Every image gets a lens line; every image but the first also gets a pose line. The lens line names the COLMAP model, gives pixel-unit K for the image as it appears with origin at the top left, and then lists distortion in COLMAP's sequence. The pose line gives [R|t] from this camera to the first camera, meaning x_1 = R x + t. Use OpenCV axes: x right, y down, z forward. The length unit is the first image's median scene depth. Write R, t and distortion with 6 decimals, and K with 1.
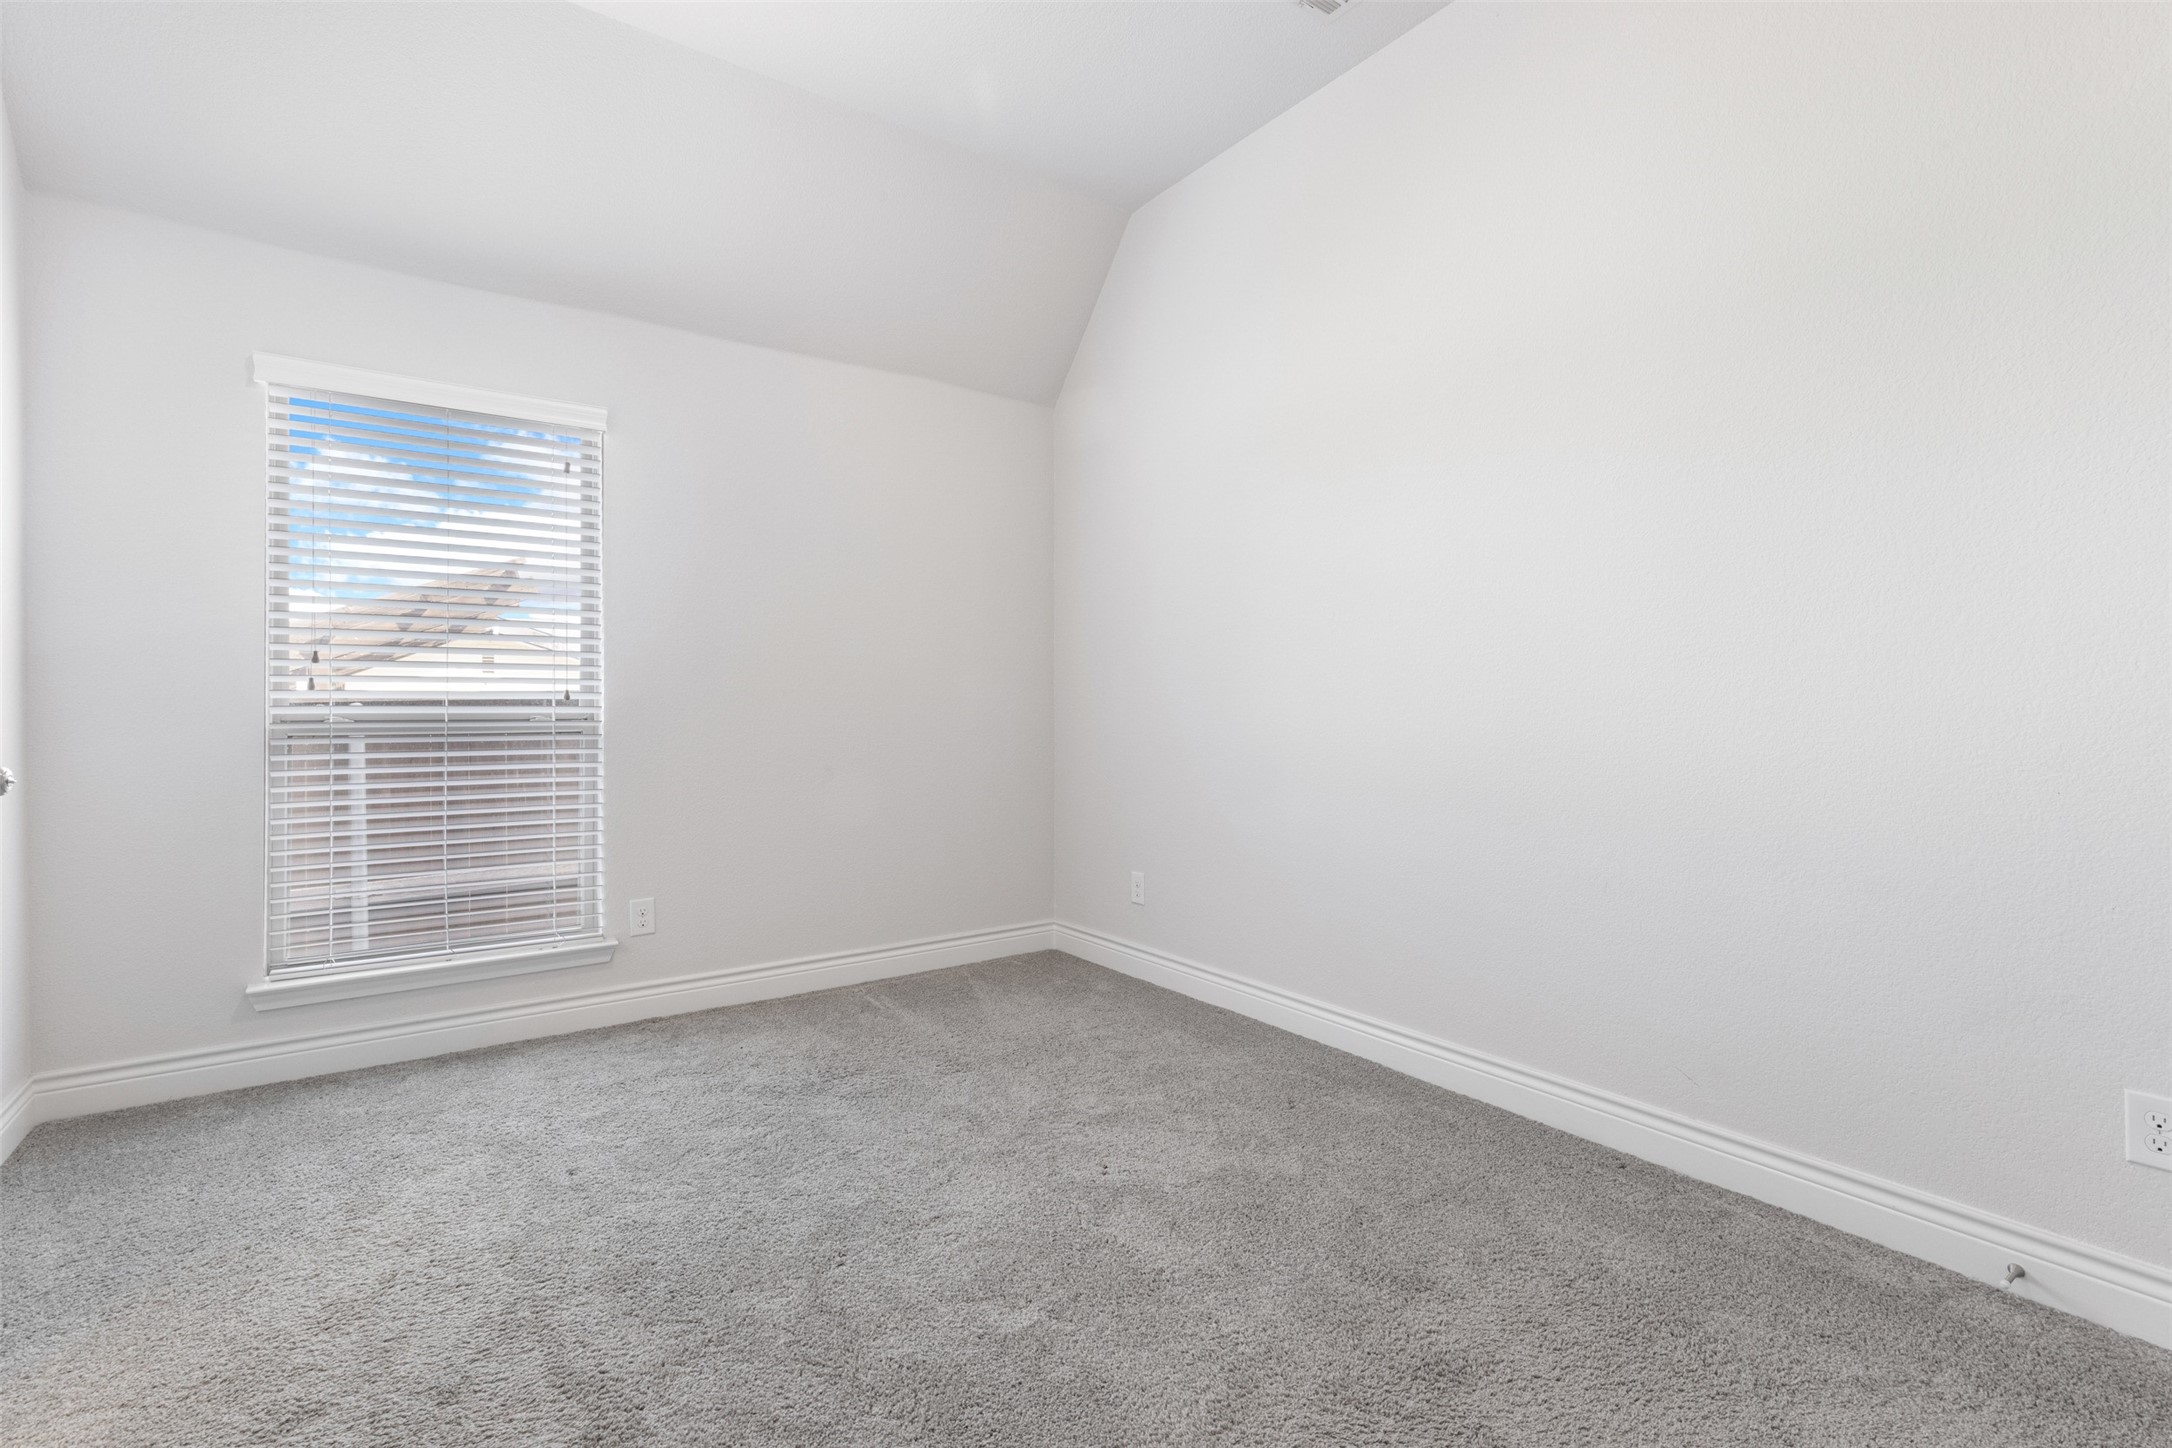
lens RADIAL K [[965.4, 0, 1073.5], [0, 965.4, 712.2], [0, 0, 1]] dist [0.005360, -0.000136]
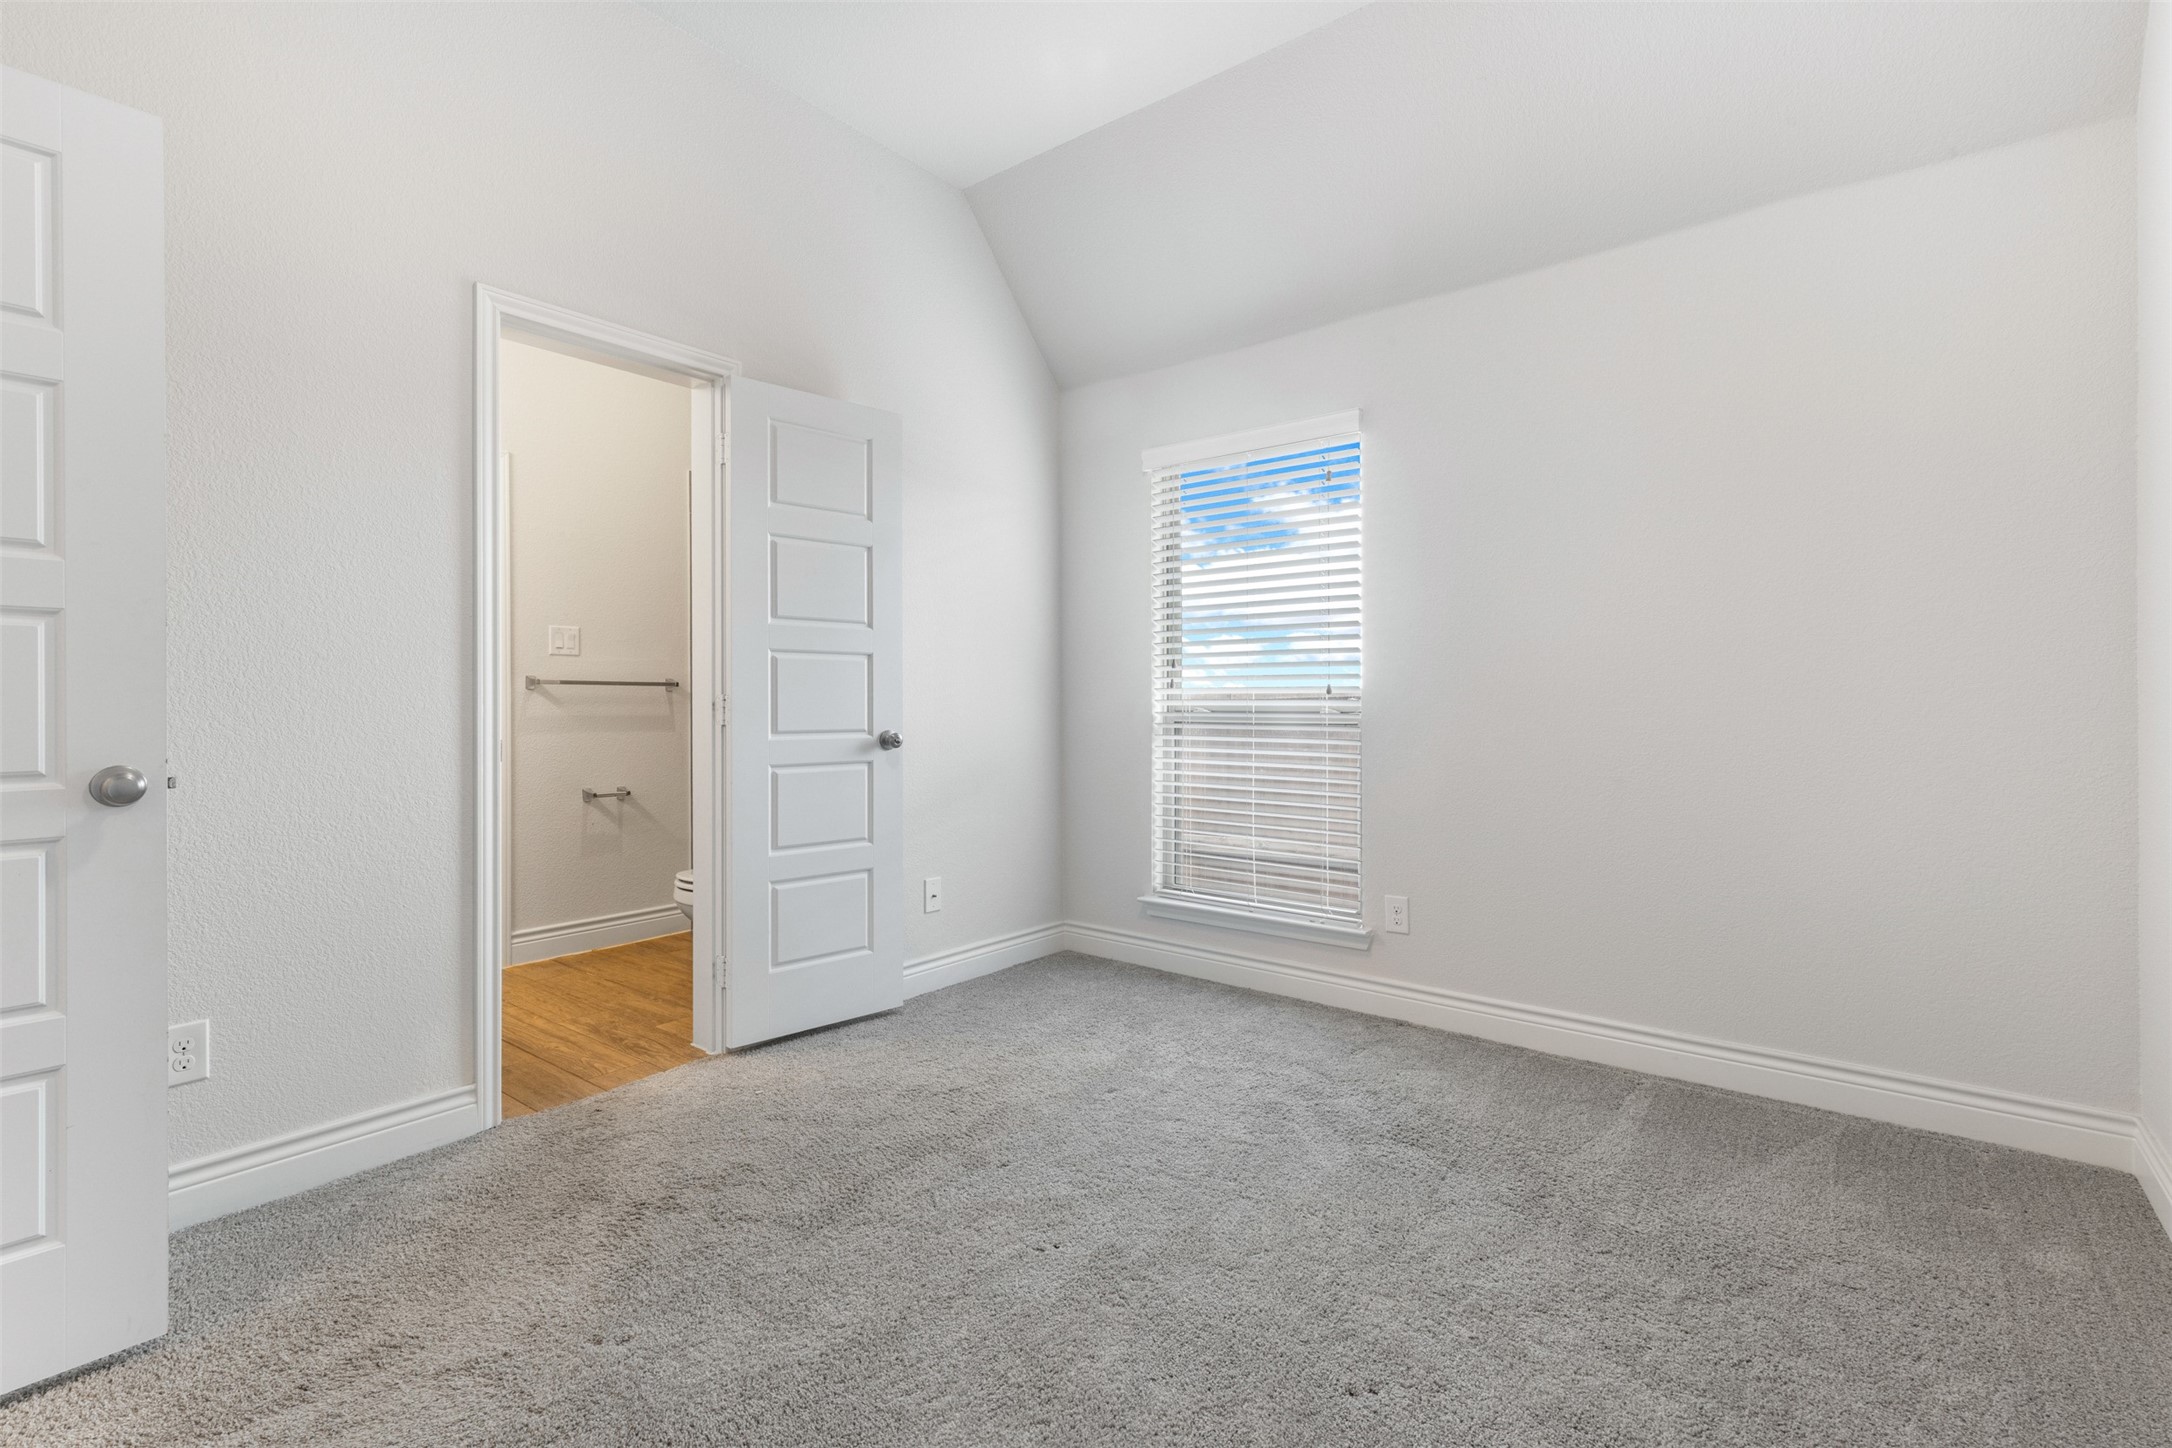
lens RADIAL K [[965.4, 0, 1076.4], [0, 965.4, 688.9], [0, 0, 1]] dist [0.005360, -0.000136]
pose [[0.298045, -0.011392, -0.954484, 0.439035], [-0.011090, 0.999820, -0.015396, 0.001054], [0.954487, 0.015174, 0.297865, 0.432364]]
